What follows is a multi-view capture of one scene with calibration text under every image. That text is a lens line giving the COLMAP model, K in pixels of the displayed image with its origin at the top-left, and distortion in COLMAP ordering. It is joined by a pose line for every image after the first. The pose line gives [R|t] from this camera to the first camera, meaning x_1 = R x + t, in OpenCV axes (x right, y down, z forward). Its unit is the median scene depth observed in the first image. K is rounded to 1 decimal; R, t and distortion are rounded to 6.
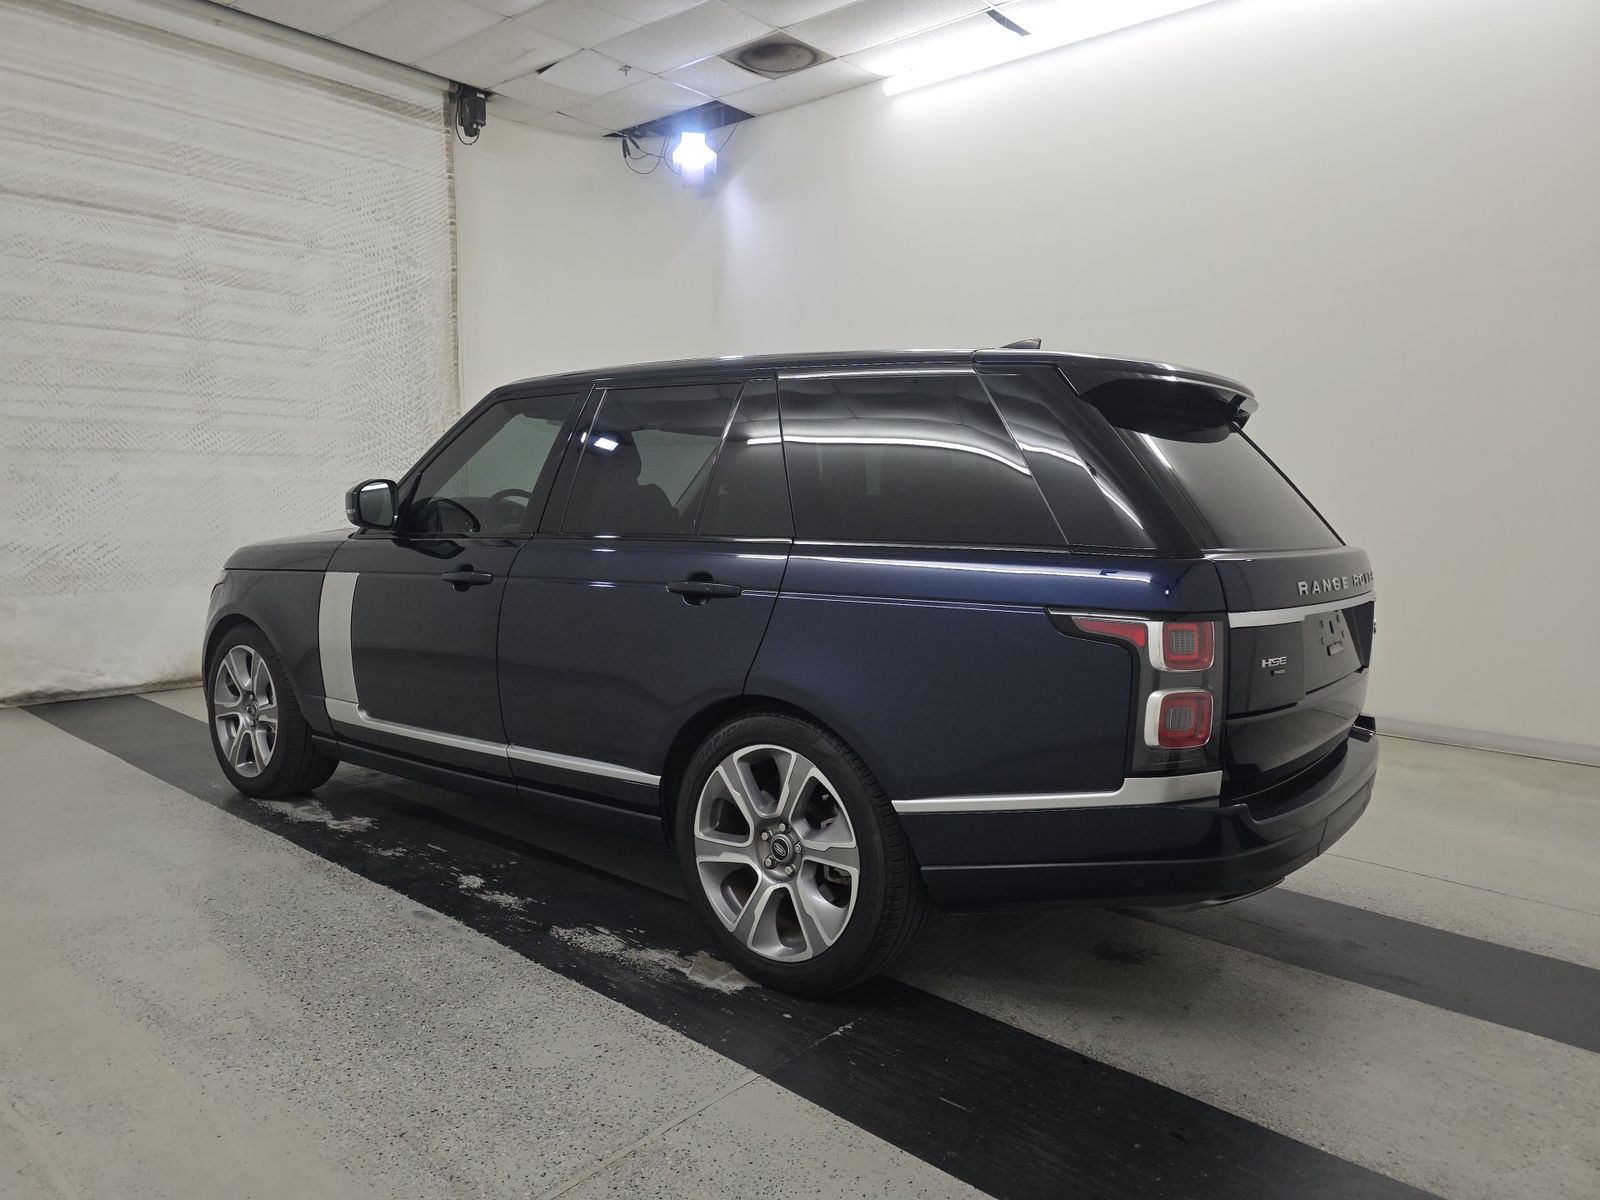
lens RADIAL K [[1108.4, 0, 800.0], [0, 1108.4, 600.0], [0, 0, 1]] dist [0.042738, -0.028632]
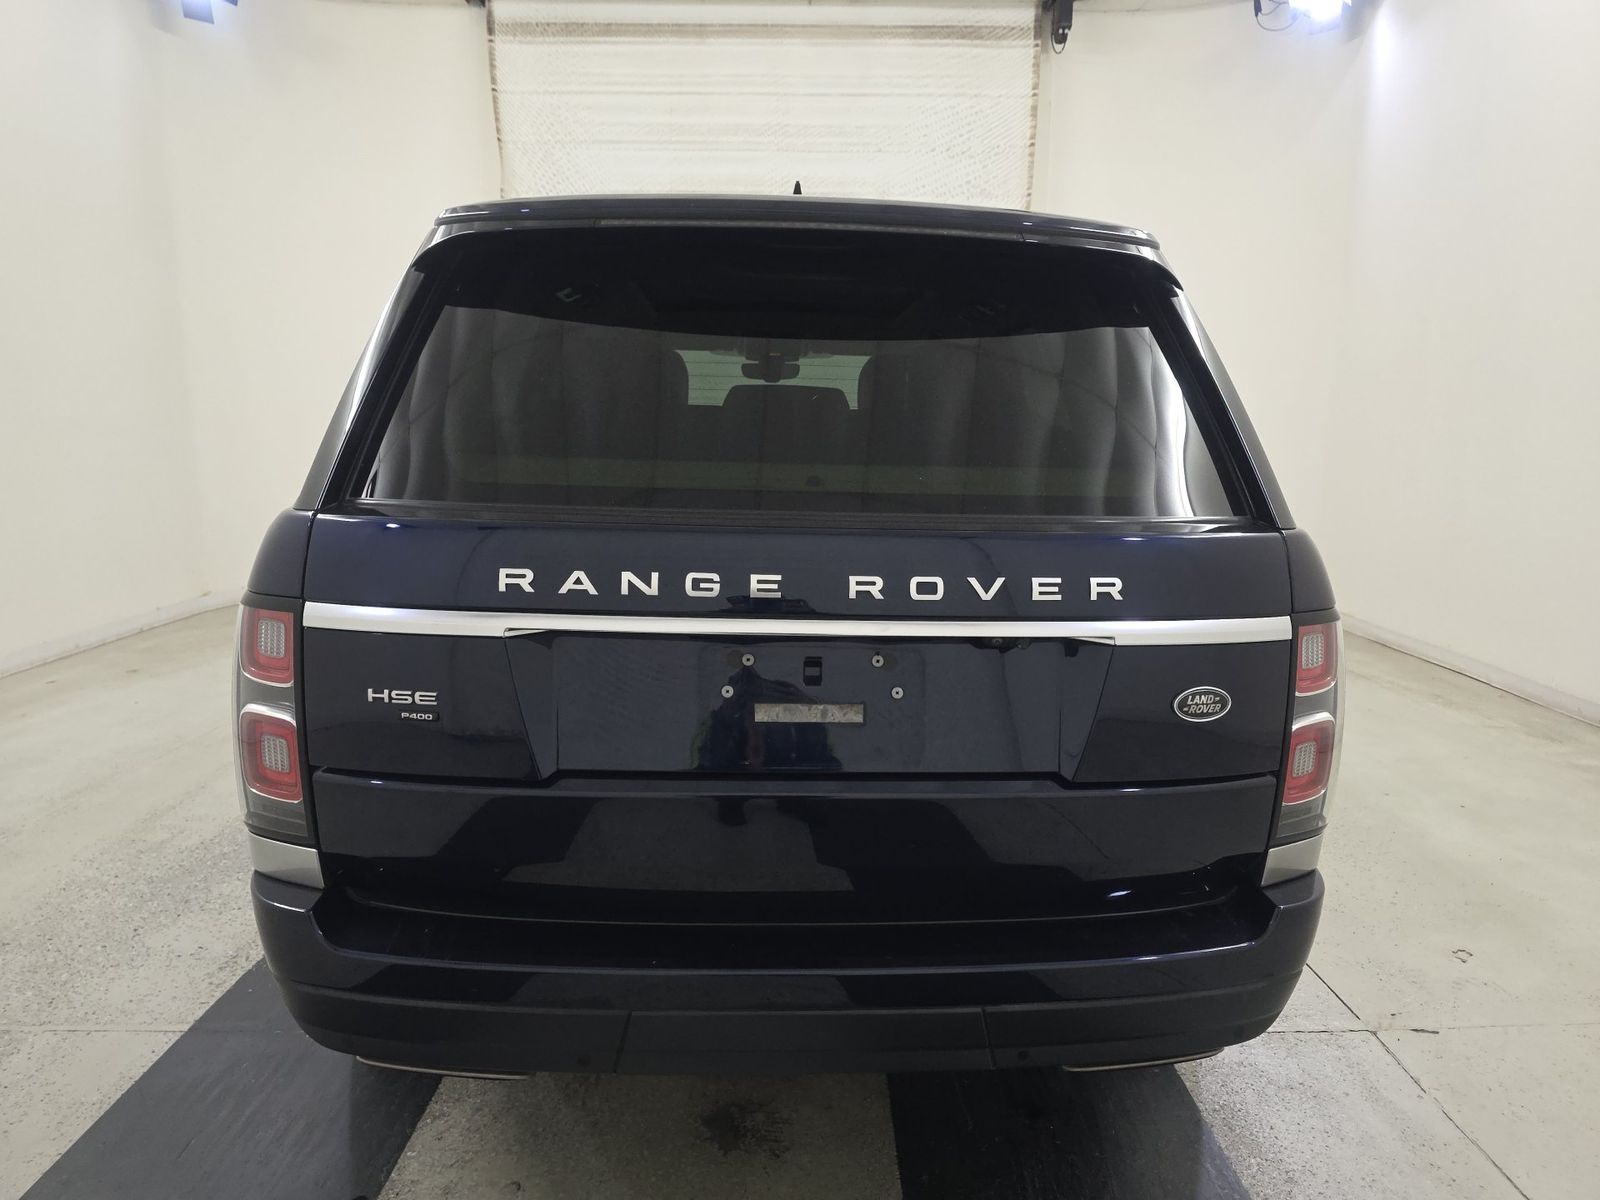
lens RADIAL K [[1086.4, 0, 790.1], [0, 1086.4, 604.6], [0, 0, 1]] dist [0.036639, -0.027341]
pose [[0.659111, 0.117340, -0.742835, 0.322390], [-0.074802, 0.993083, 0.090499, -0.019718], [0.748317, -0.004084, 0.663329, 0.253651]]
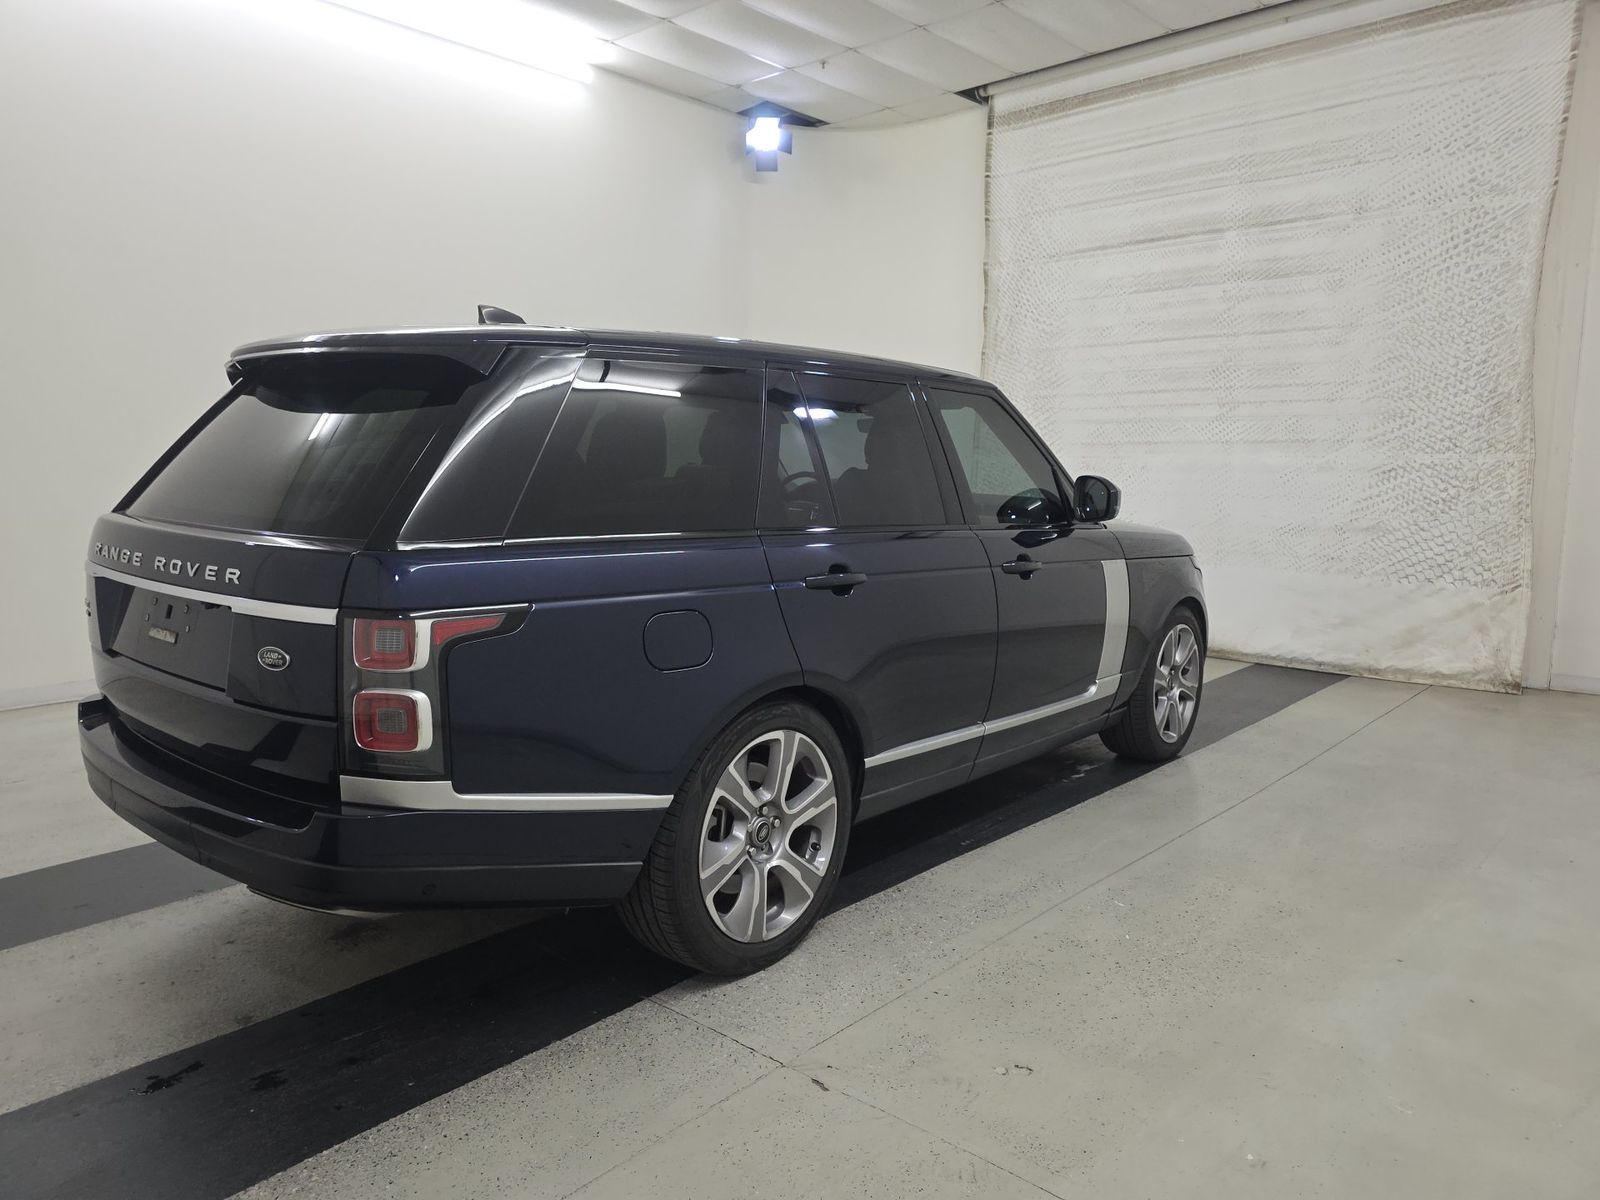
lens RADIAL K [[1086.4, 0, 790.1], [0, 1086.4, 604.6], [0, 0, 1]] dist [0.036639, -0.027341]
pose [[-0.026643, 0.117202, -0.992751, 0.523112], [-0.106366, 0.987133, 0.119394, -0.055525], [0.993970, 0.108776, -0.013834, 0.590363]]
